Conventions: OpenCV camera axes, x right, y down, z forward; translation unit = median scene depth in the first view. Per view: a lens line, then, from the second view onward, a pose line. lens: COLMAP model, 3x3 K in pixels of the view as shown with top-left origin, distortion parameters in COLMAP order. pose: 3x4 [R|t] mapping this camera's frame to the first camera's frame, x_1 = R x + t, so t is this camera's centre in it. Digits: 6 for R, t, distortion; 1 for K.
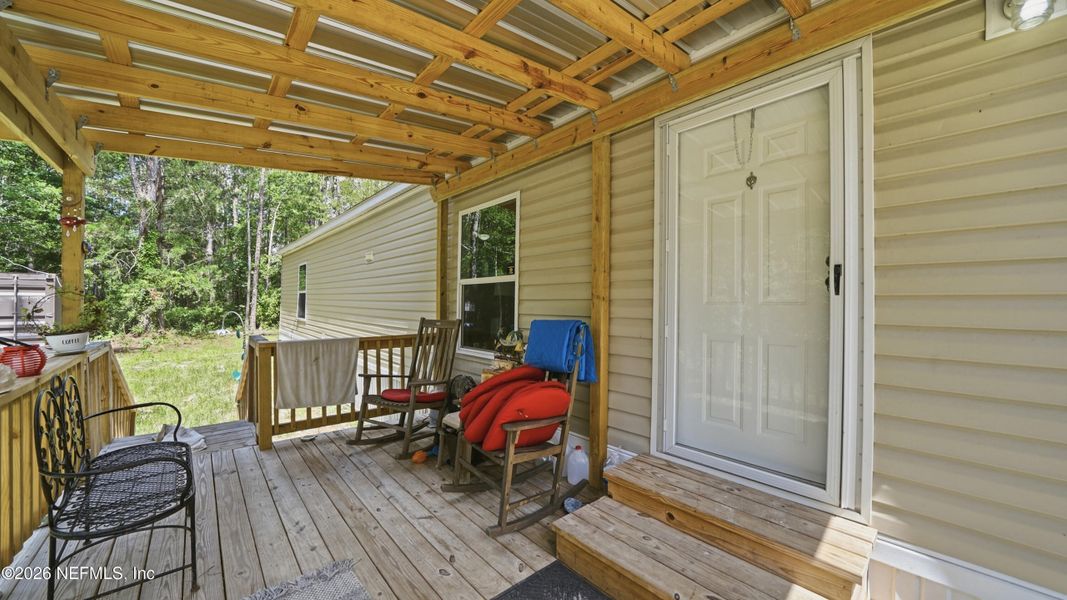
lens RADIAL K [[375.6, 0, 530.6], [0, 375.6, 306.8], [0, 0, 1]] dist [-0.026376, 0.003881]
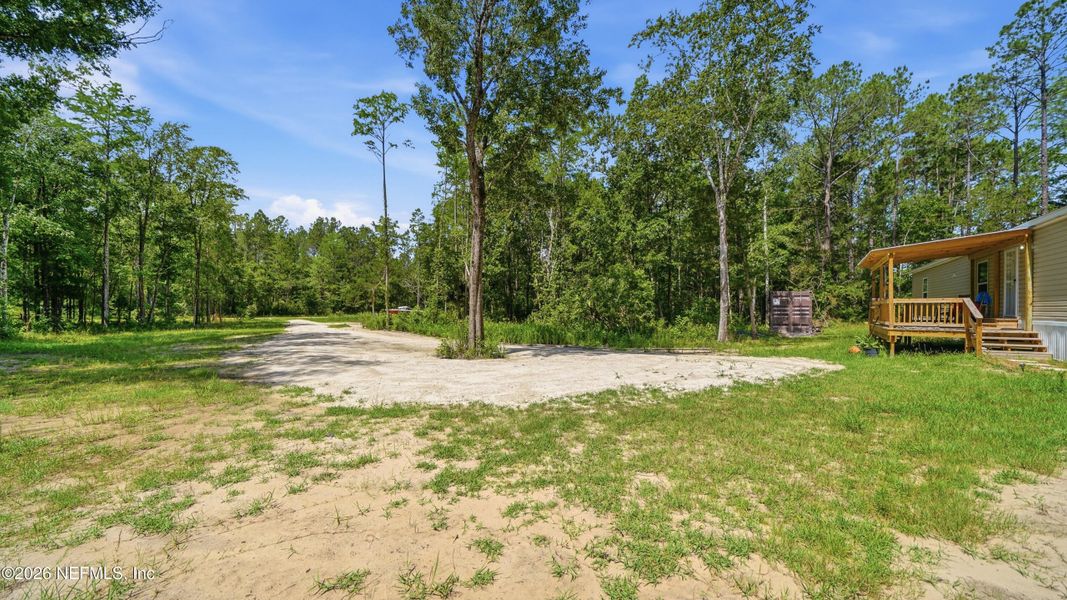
lens RADIAL K [[375.6, 0, 530.6], [0, 375.6, 306.8], [0, 0, 1]] dist [-0.026376, 0.003881]
pose [[0.176853, -0.017869, -0.984075, 0.534857], [-0.007784, 0.999779, -0.019553, 0.051983], [0.984206, 0.011118, 0.176675, -0.807964]]
